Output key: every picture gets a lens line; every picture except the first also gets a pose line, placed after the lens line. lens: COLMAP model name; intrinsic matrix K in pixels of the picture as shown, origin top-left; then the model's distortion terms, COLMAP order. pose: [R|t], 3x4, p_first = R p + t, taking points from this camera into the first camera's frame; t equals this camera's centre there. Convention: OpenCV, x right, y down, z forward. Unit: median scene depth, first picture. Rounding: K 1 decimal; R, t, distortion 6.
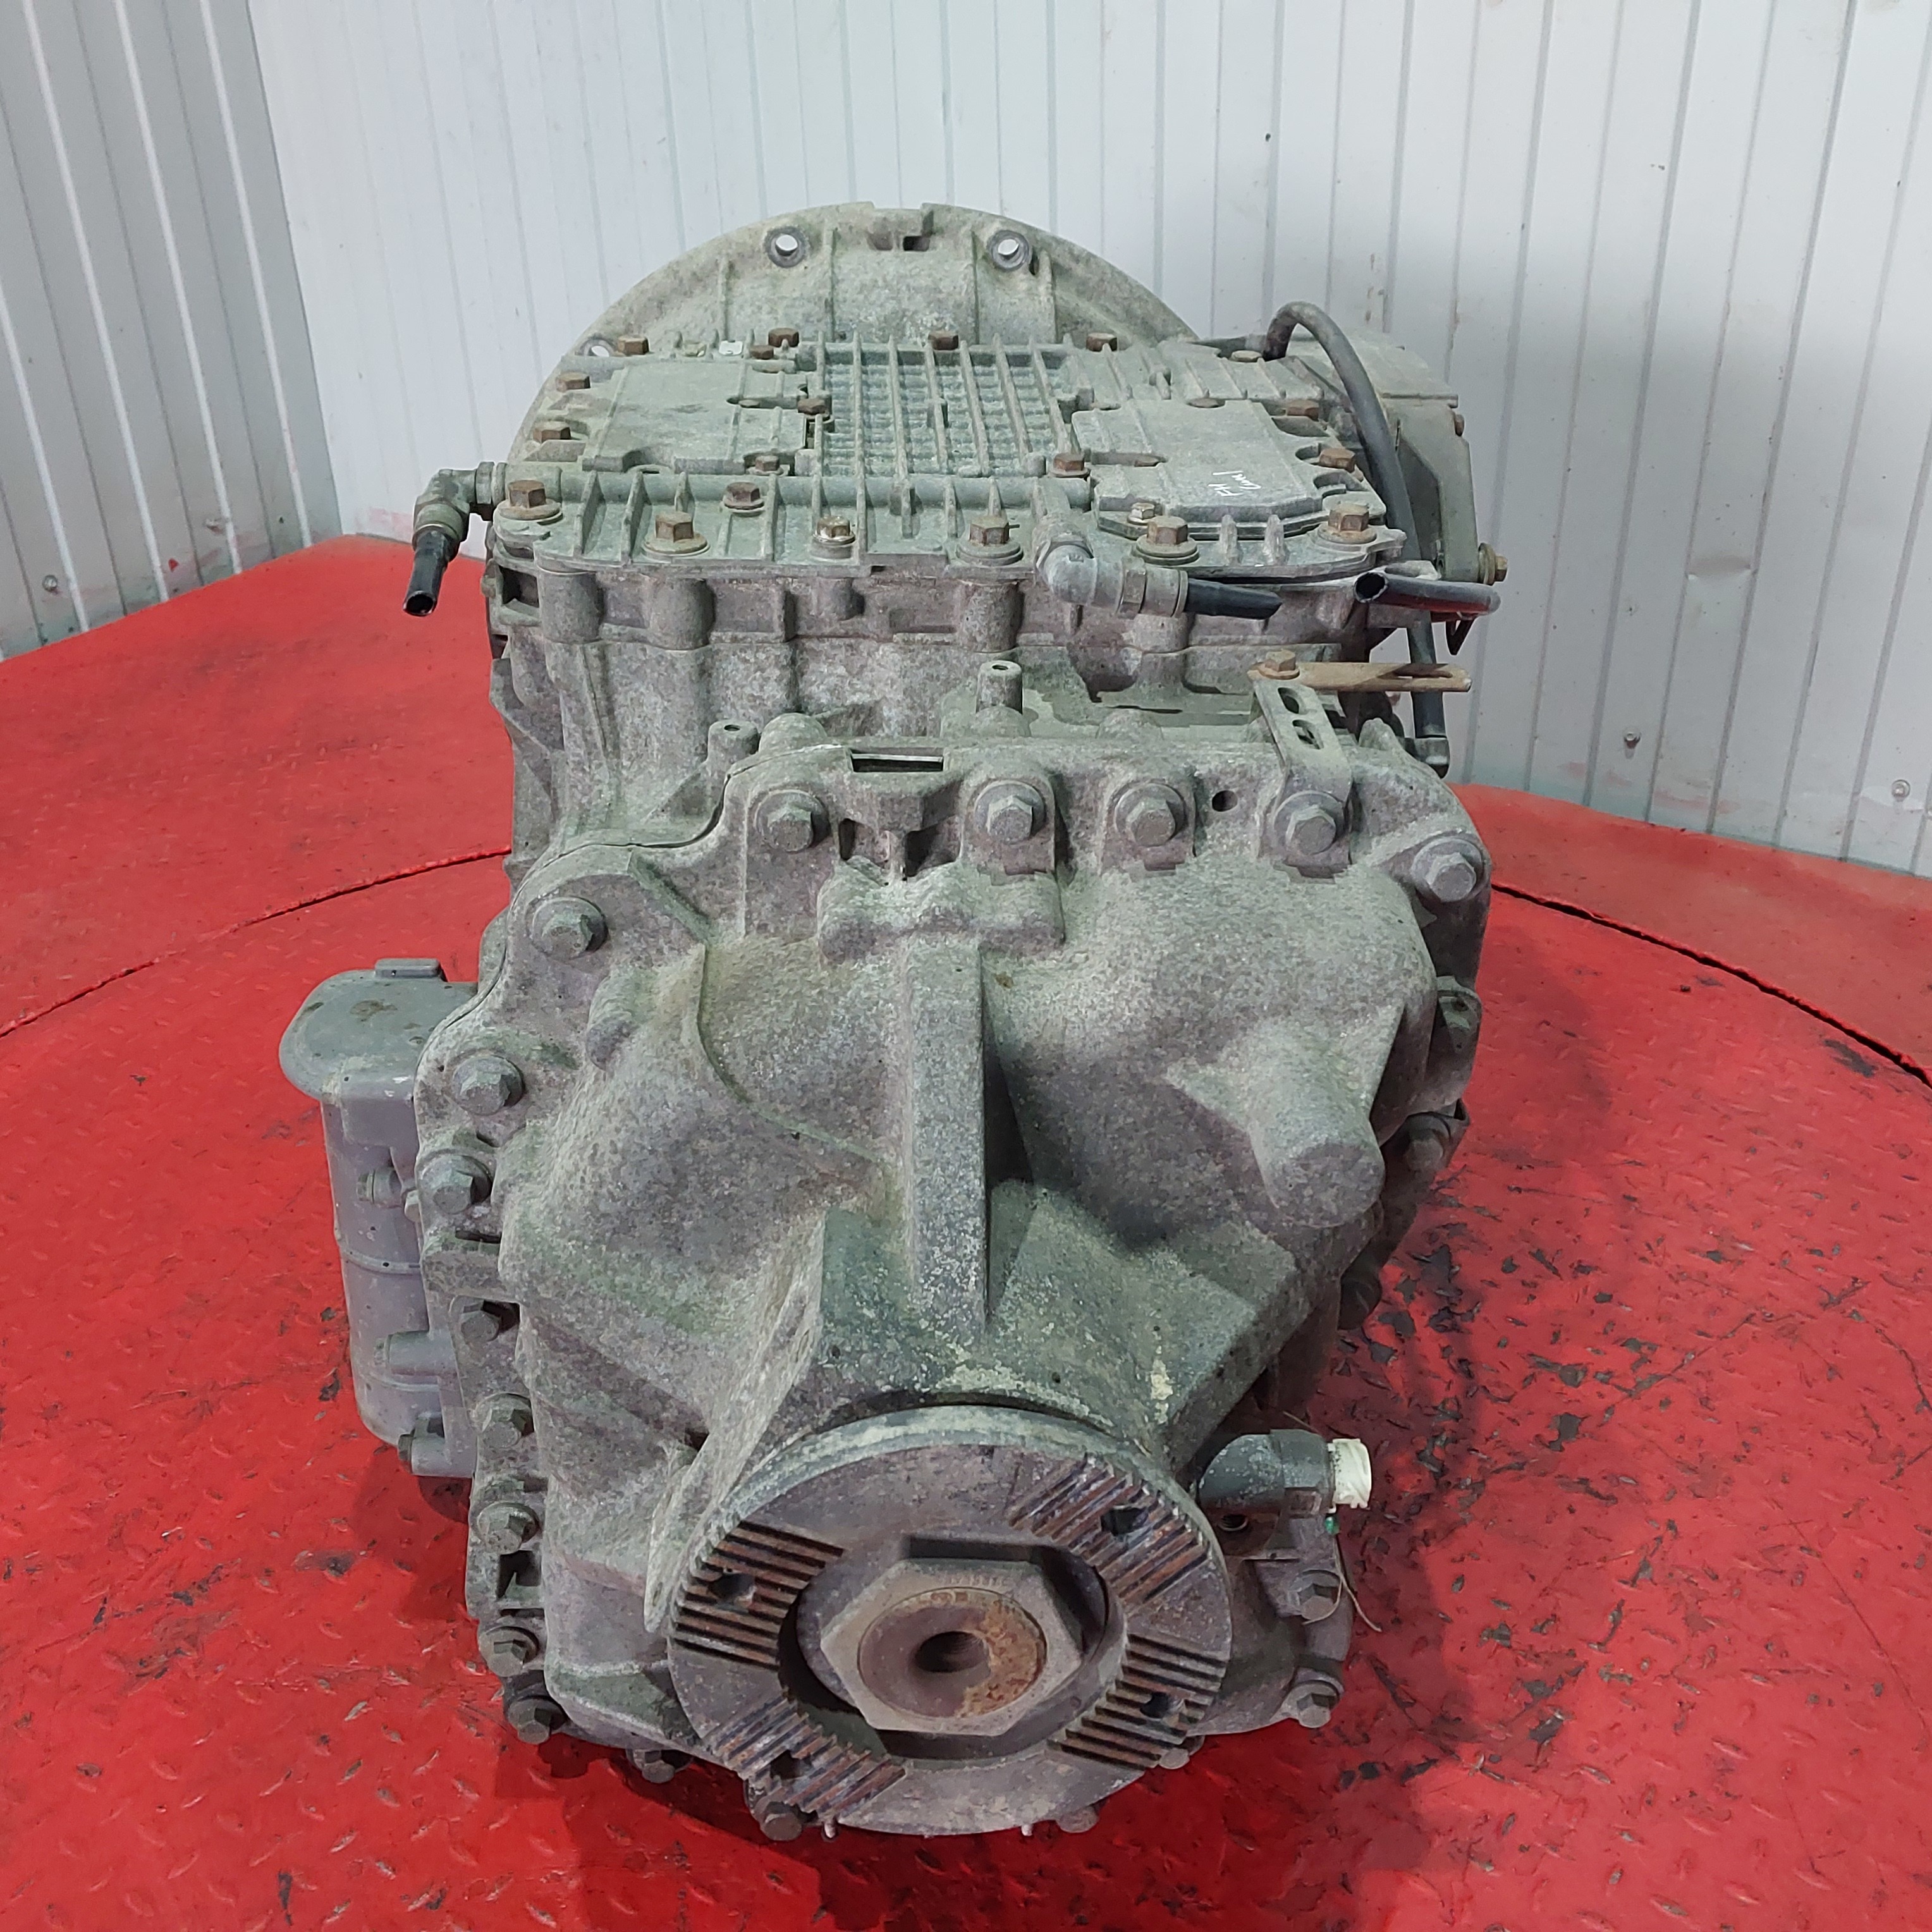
lens RADIAL K [[1923.0, 0, 979.0], [0, 1923.0, 929.2], [0, 0, 1]] dist [0.219472, -0.574303]
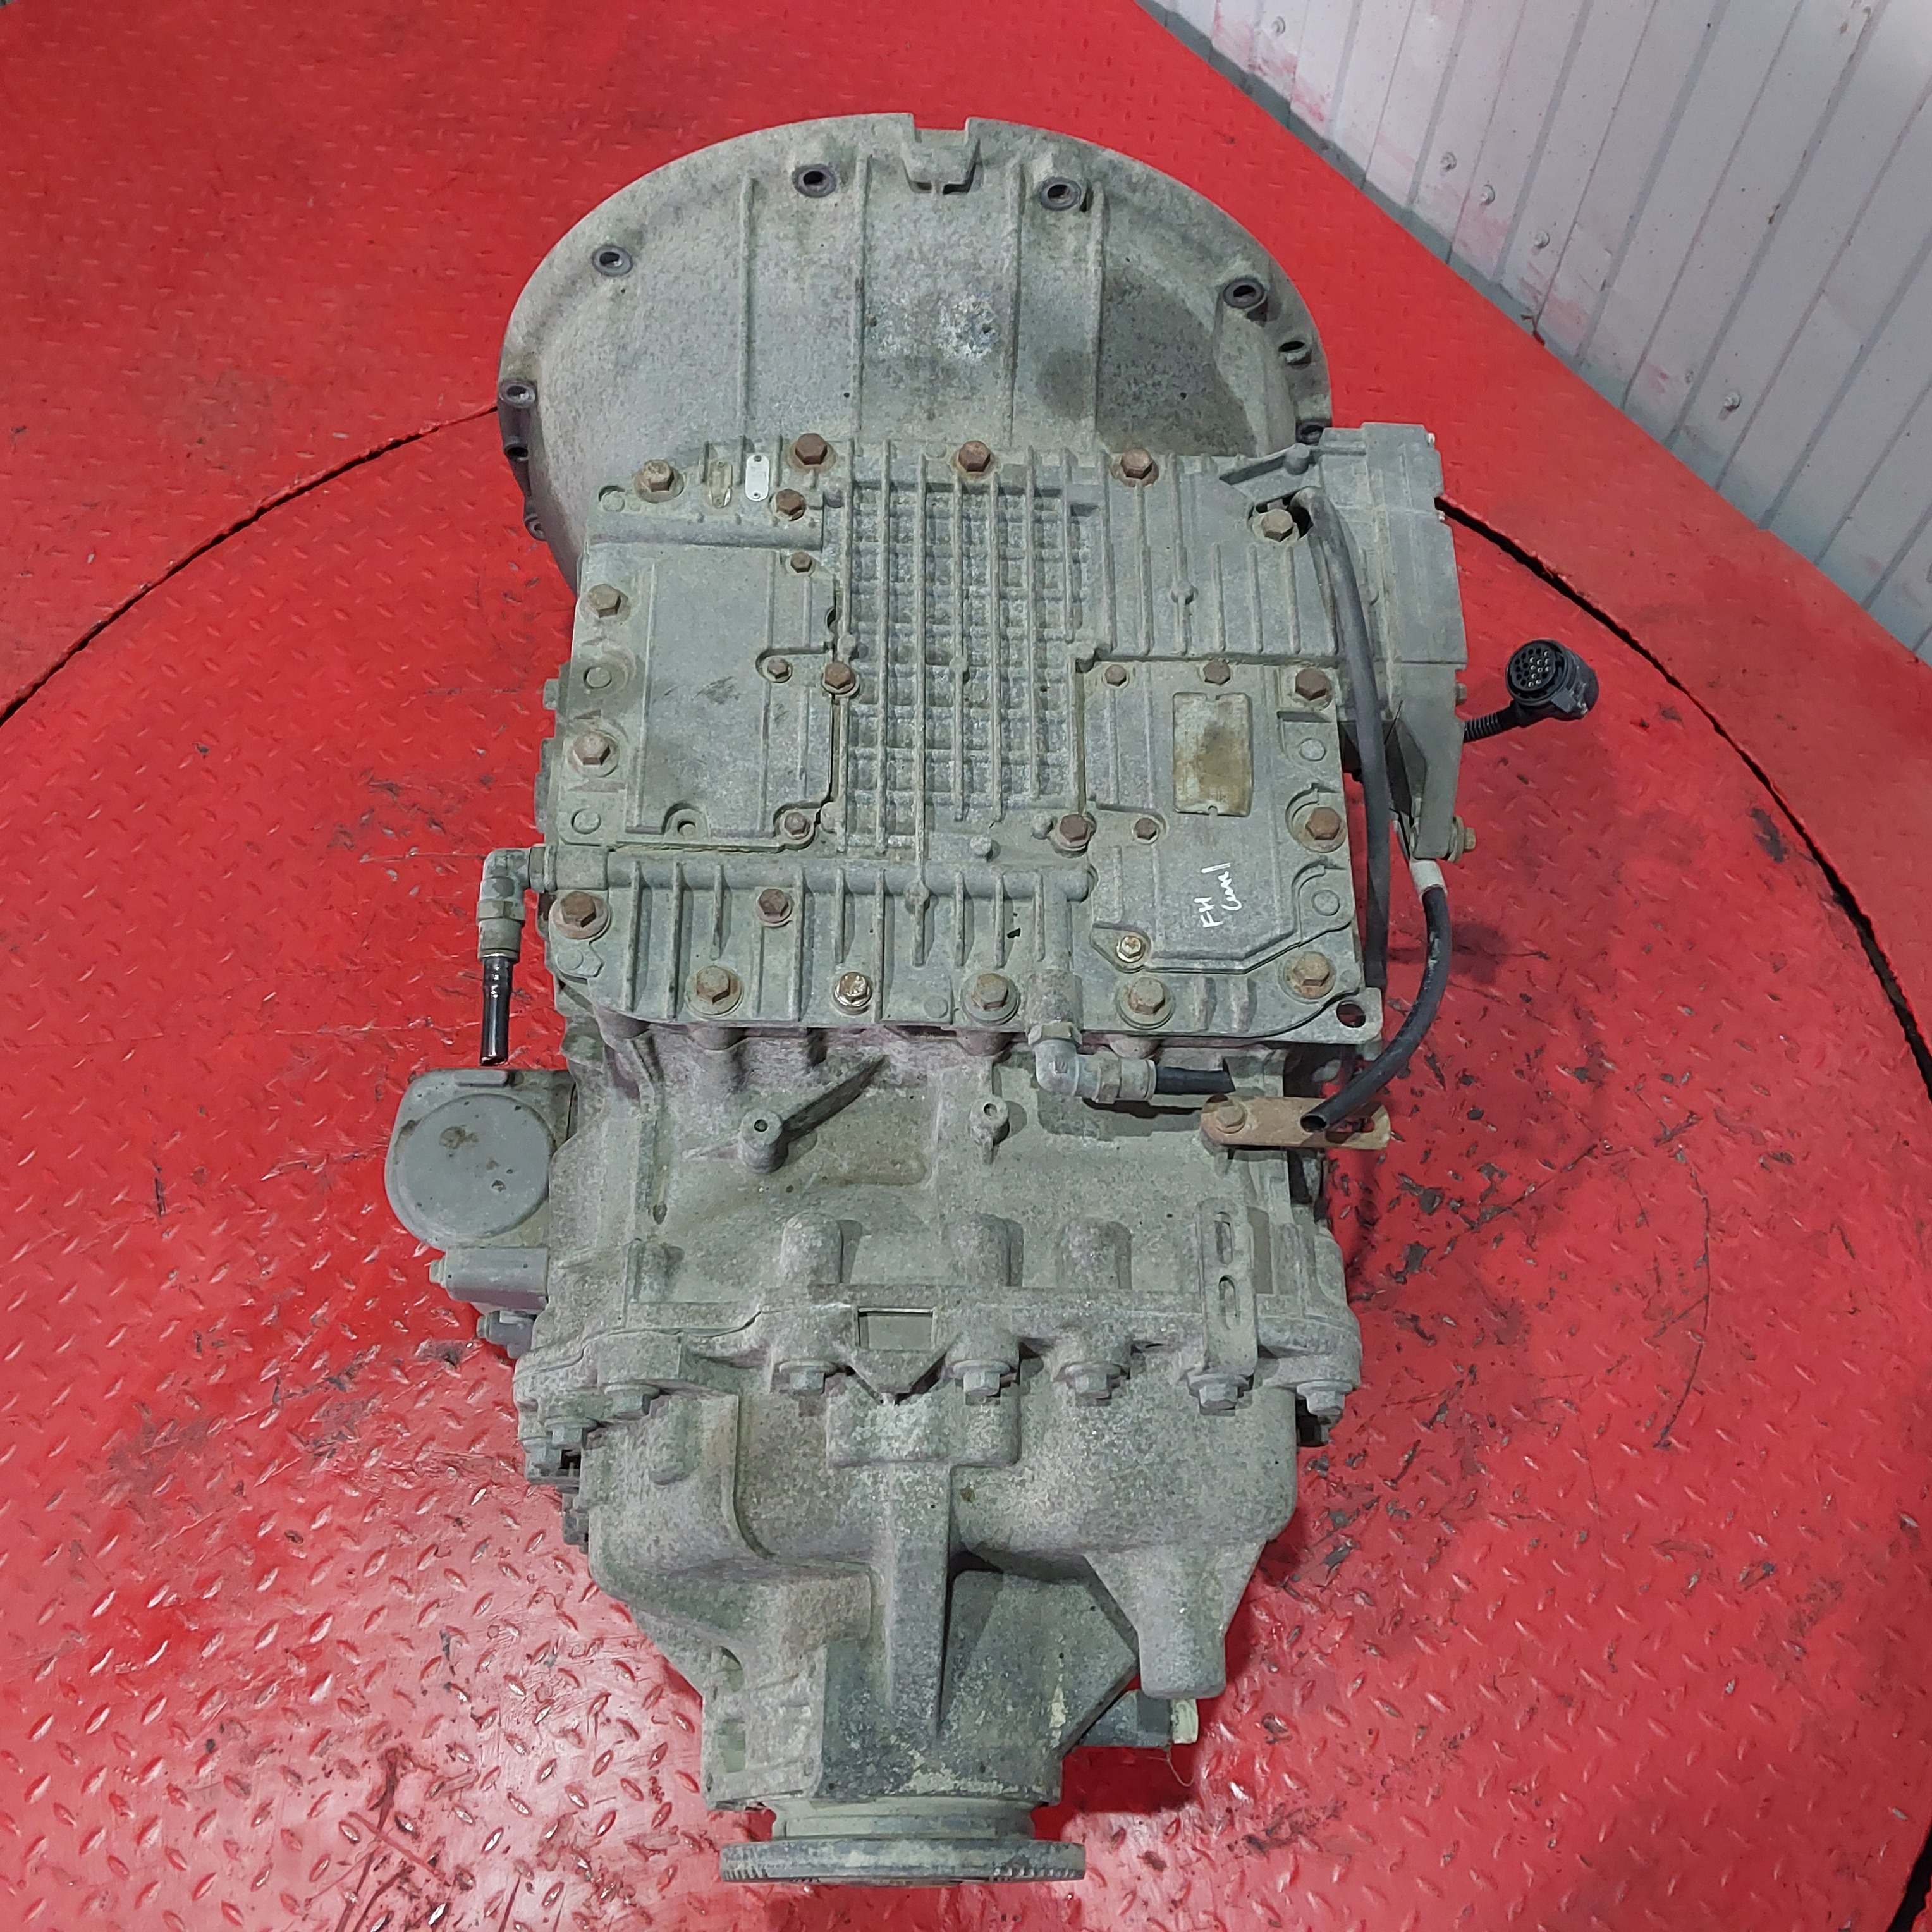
lens RADIAL K [[1923.0, 0, 979.0], [0, 1923.0, 929.2], [0, 0, 1]] dist [0.219472, -0.574303]
pose [[0.997563, 0.067070, 0.019248, -0.024423], [-0.066977, 0.843005, 0.533719, -0.798585], [0.019571, -0.533707, 0.845443, 0.067113]]
